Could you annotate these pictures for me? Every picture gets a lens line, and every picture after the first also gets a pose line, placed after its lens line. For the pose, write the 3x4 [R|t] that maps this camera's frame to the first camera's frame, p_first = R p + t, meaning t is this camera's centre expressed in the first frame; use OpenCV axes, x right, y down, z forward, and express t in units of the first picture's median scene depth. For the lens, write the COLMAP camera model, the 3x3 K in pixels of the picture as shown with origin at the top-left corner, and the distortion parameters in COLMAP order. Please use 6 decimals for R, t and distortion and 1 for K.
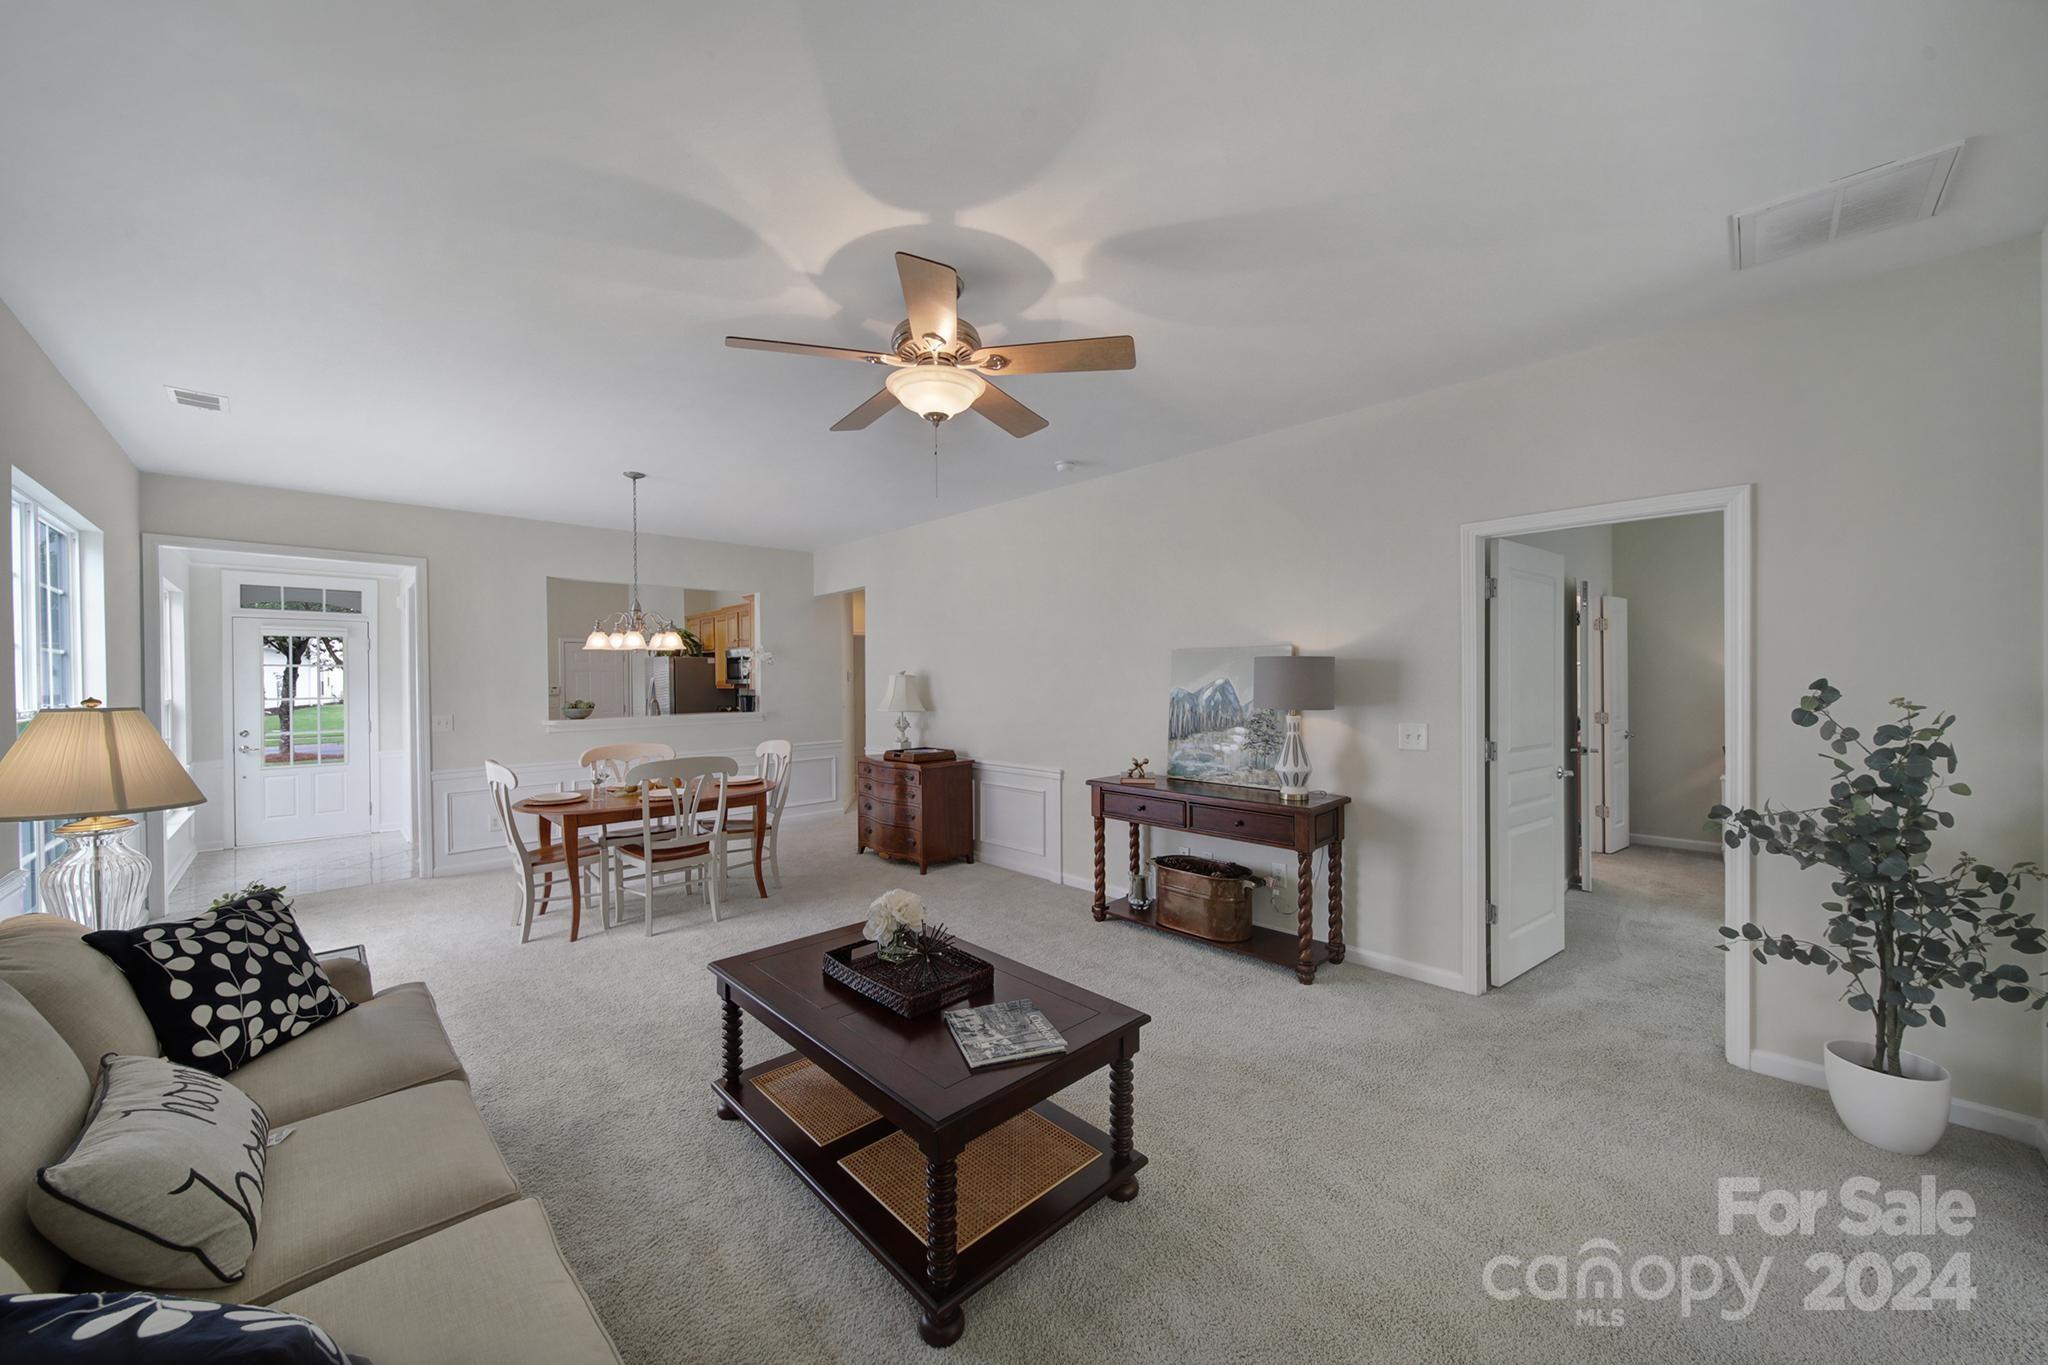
lens RADIAL K [[737.2, 0, 1026.5], [0, 737.2, 693.7], [0, 0, 1]] dist [-0.000647, -0.000413]
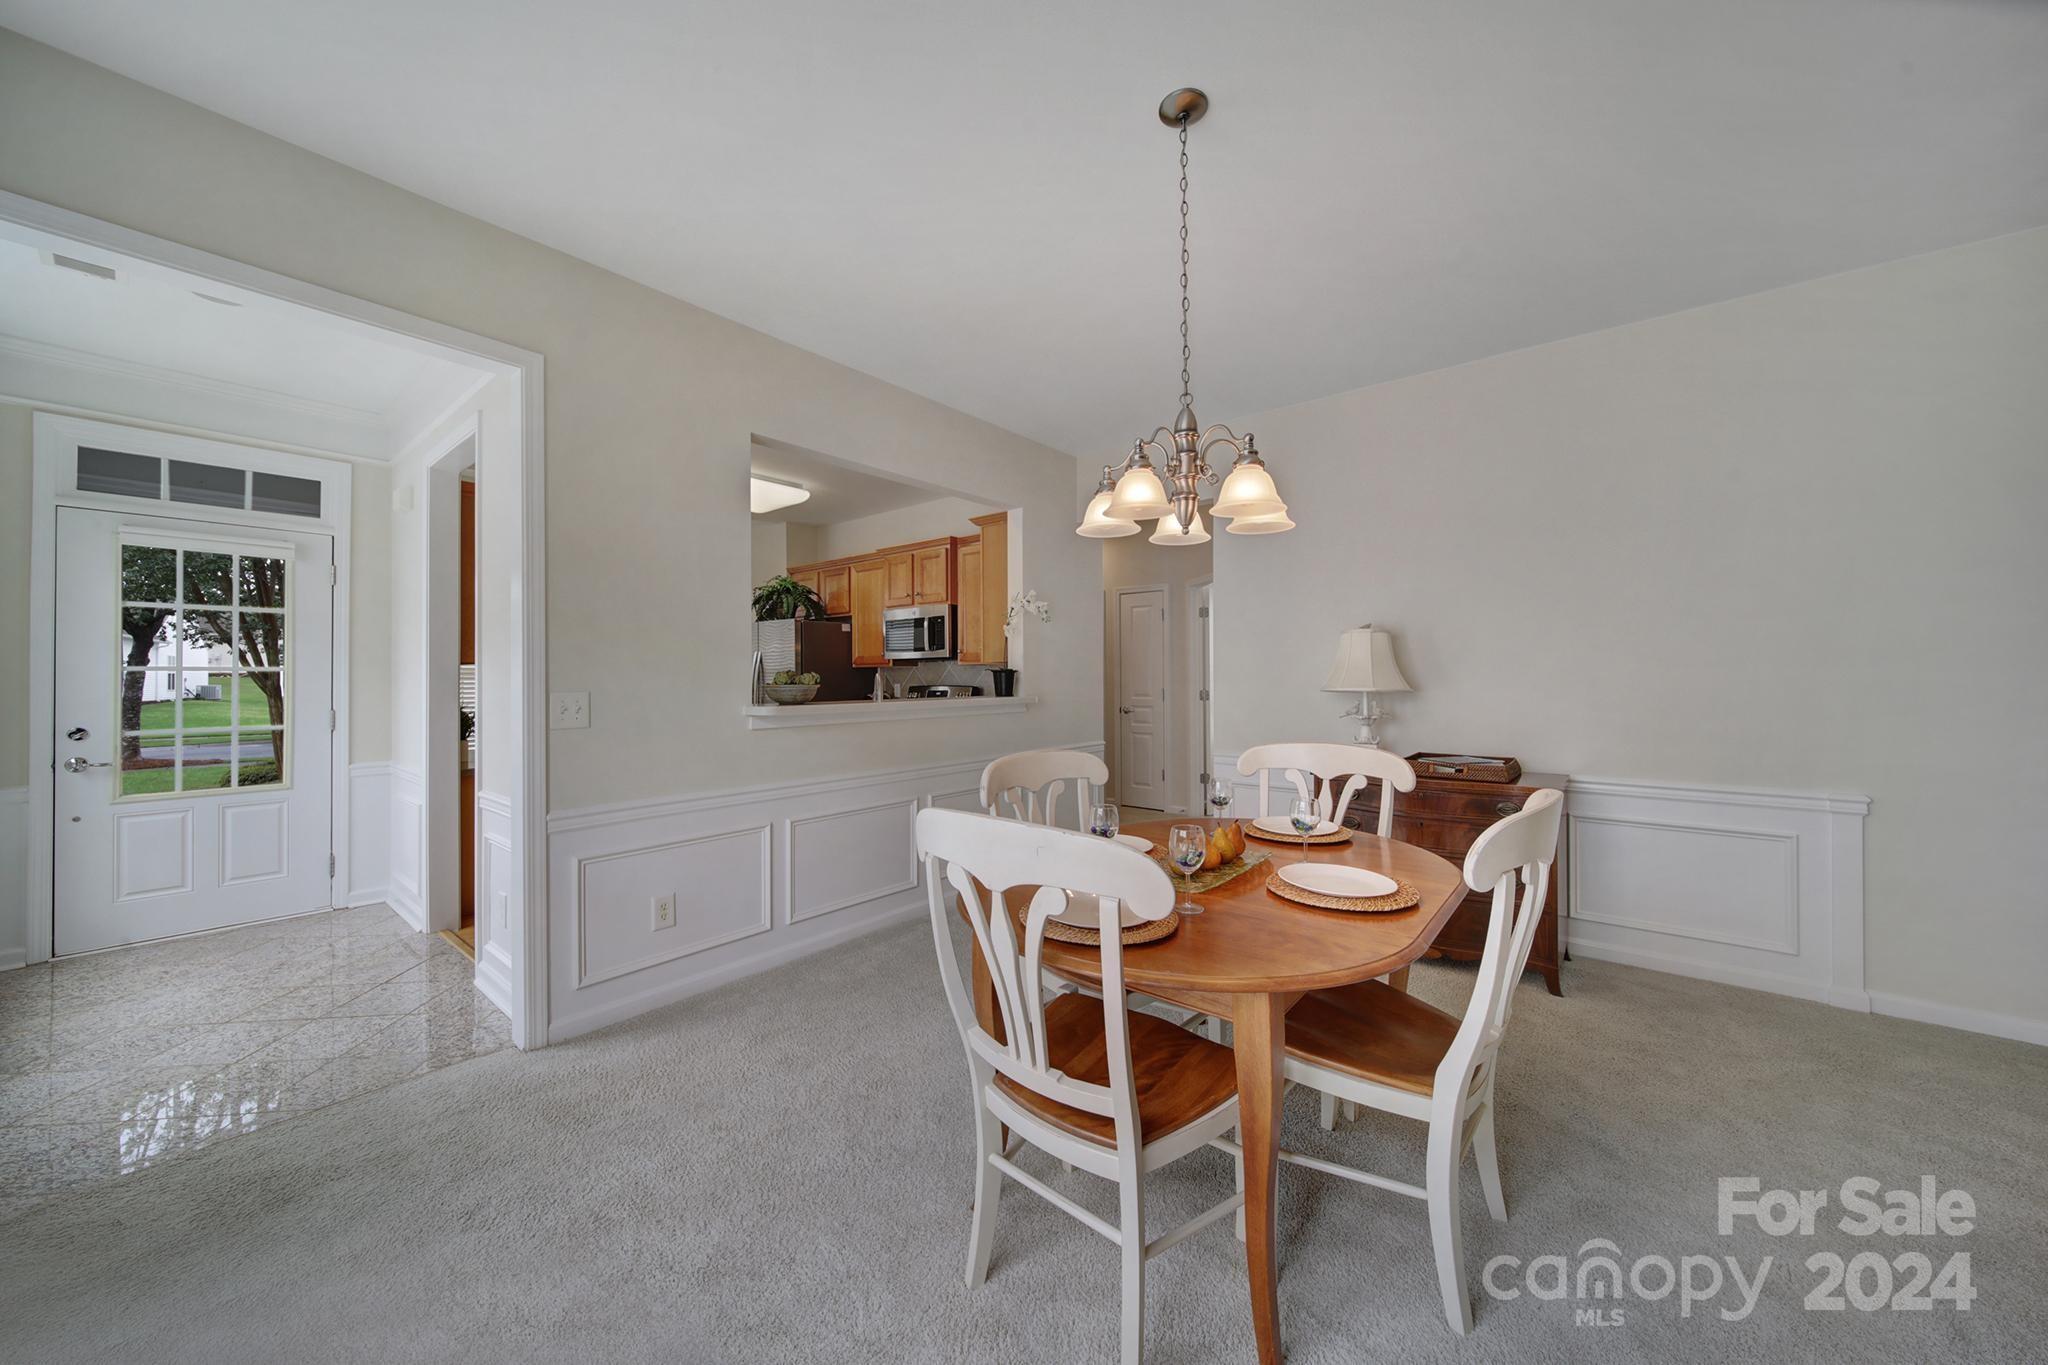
lens RADIAL K [[713.4, 0, 1024.0], [0, 713.4, 682.5], [0, 0, 1]] dist [-0.000271, -0.000101]
pose [[0.993246, 0.005110, 0.115913, -0.441598], [-0.003118, 0.999844, -0.017357, 0.023834], [-0.115983, 0.016878, 0.993108, 0.407343]]
